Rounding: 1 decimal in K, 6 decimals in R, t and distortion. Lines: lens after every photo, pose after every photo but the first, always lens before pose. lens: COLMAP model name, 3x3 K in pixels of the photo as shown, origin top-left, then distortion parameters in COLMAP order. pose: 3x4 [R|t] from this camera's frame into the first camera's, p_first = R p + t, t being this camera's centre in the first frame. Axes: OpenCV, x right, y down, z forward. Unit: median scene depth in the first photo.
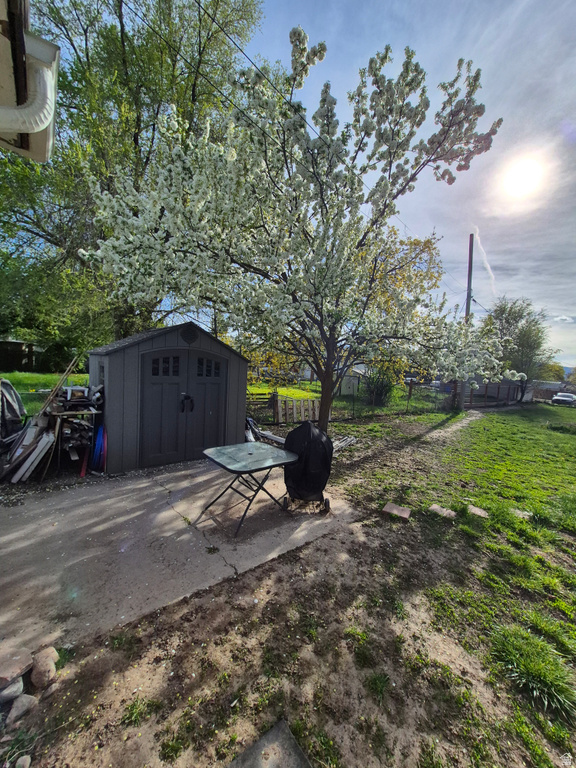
lens RADIAL K [[300.5, 0, 297.4], [0, 300.5, 385.9], [0, 0, 1]] dist [0.002723, 0.000471]
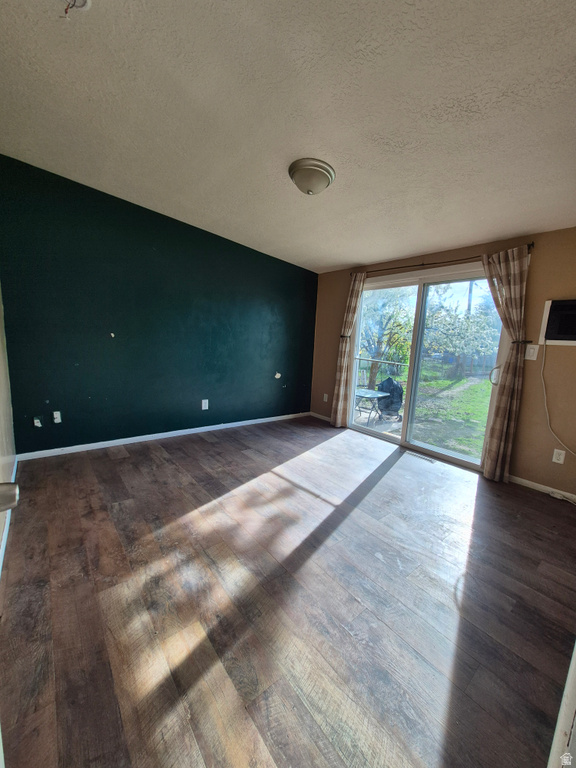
lens RADIAL K [[298.5, 0, 295.1], [0, 298.5, 385.5], [0, 0, 1]] dist [0.009609, -0.005222]
pose [[0.999720, -0.022766, -0.006418, -0.490944], [0.023208, 0.996513, 0.080142, -0.000293], [0.004571, -0.080269, 0.996763, -0.821112]]
